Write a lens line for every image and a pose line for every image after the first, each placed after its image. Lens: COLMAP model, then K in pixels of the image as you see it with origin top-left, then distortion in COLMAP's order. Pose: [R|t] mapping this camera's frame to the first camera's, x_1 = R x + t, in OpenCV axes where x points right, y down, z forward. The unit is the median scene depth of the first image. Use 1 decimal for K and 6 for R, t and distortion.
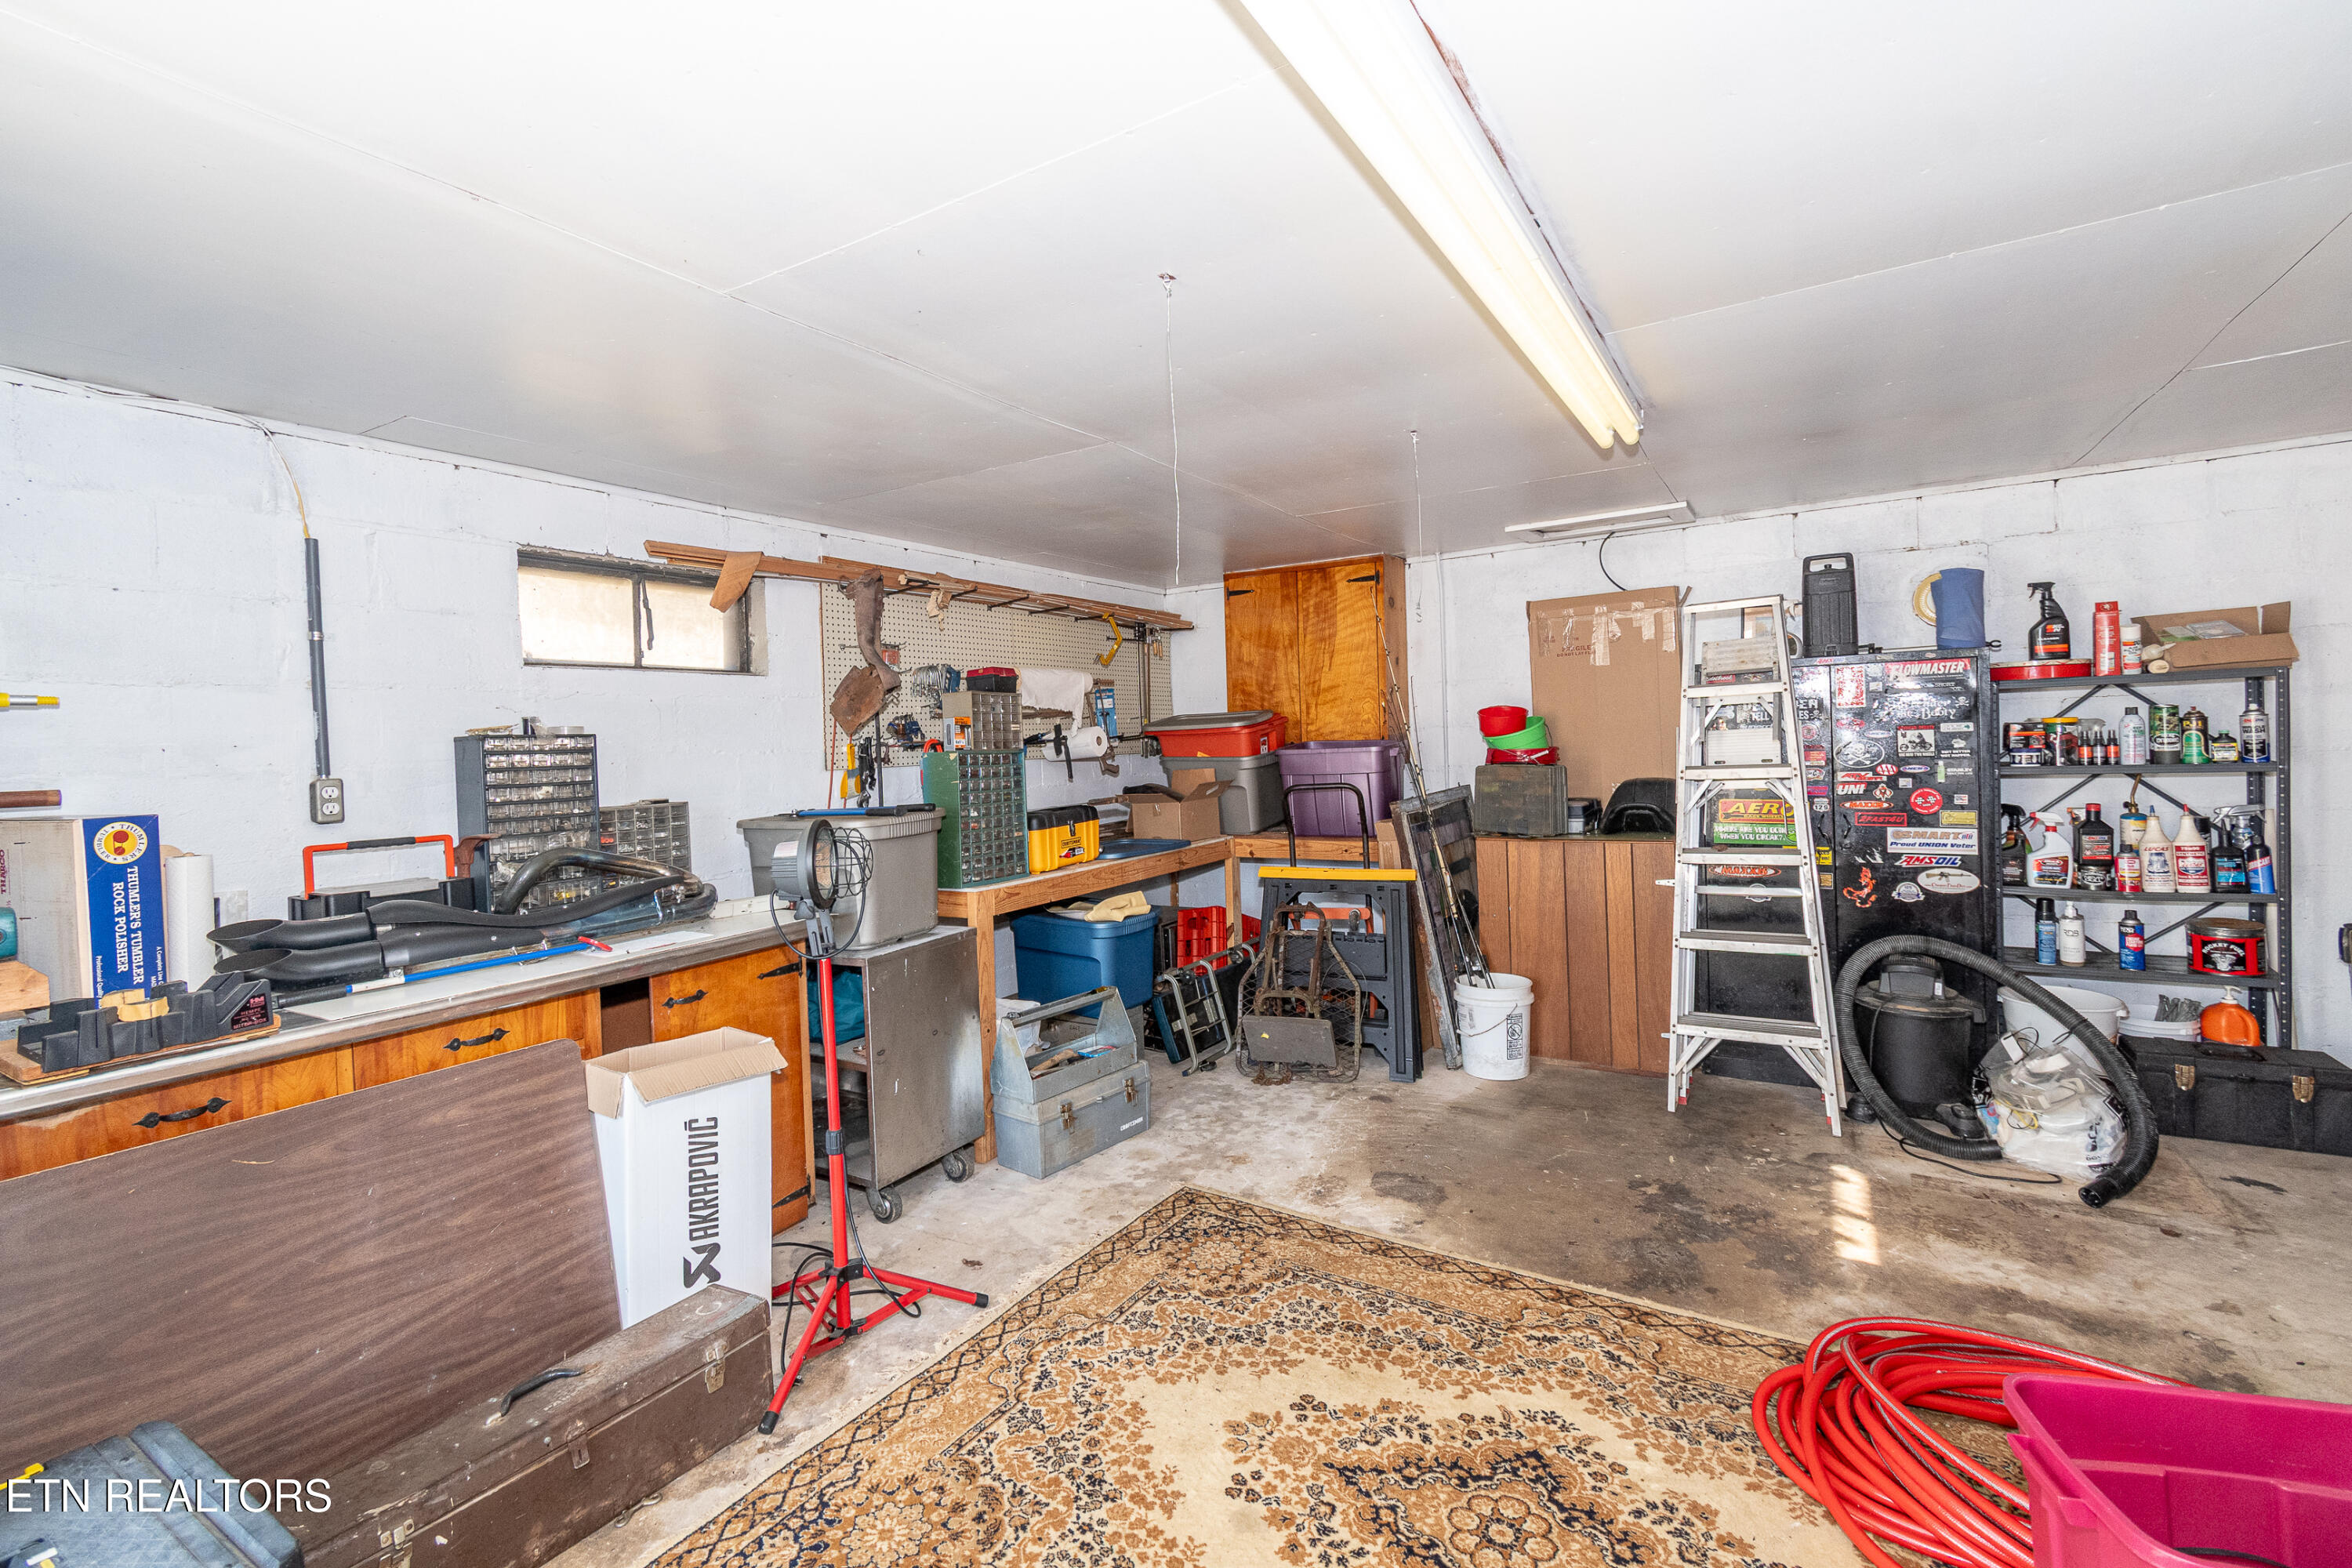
lens RADIAL K [[1030.4, 0, 1163.3], [0, 1030.4, 751.8], [0, 0, 1]] dist [0.001811, -0.003325]
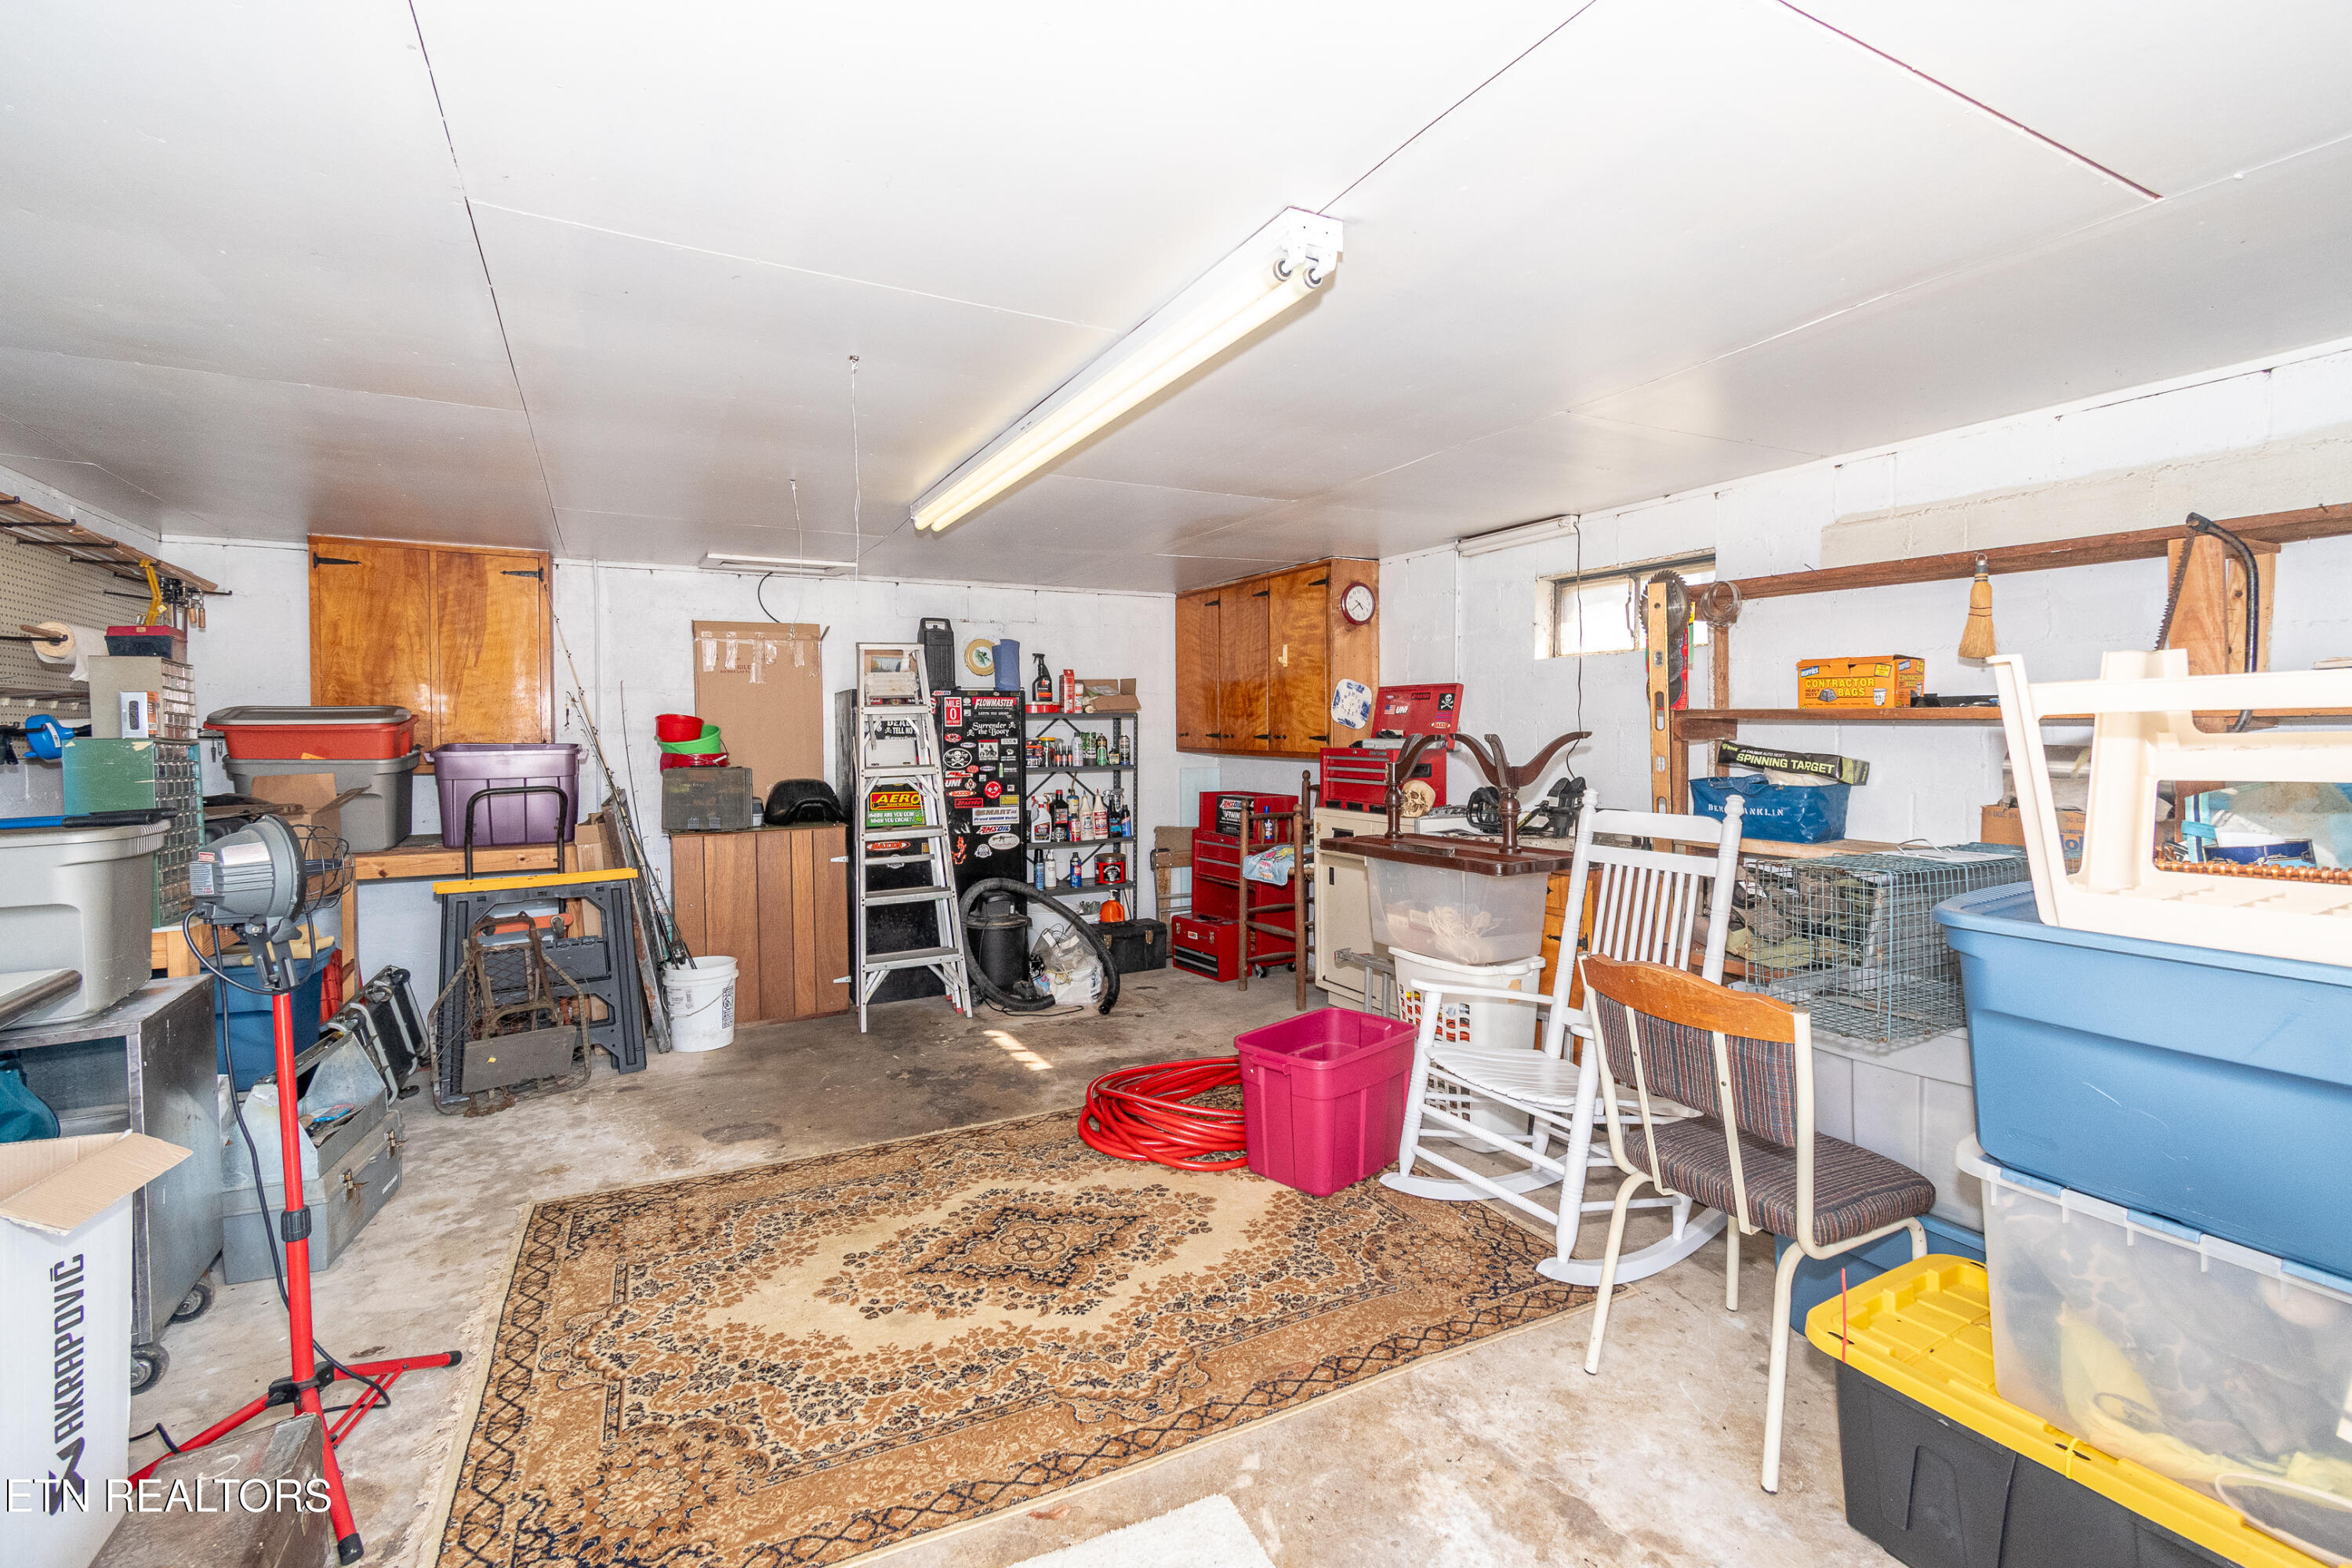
lens RADIAL K [[1030.4, 0, 1163.3], [0, 1030.4, 751.8], [0, 0, 1]] dist [0.001811, -0.003325]
pose [[0.502716, 0.016870, 0.864287, -0.466513], [0.001503, 0.999791, -0.020390, 0.024059], [-0.864450, 0.011549, 0.502585, 0.019190]]
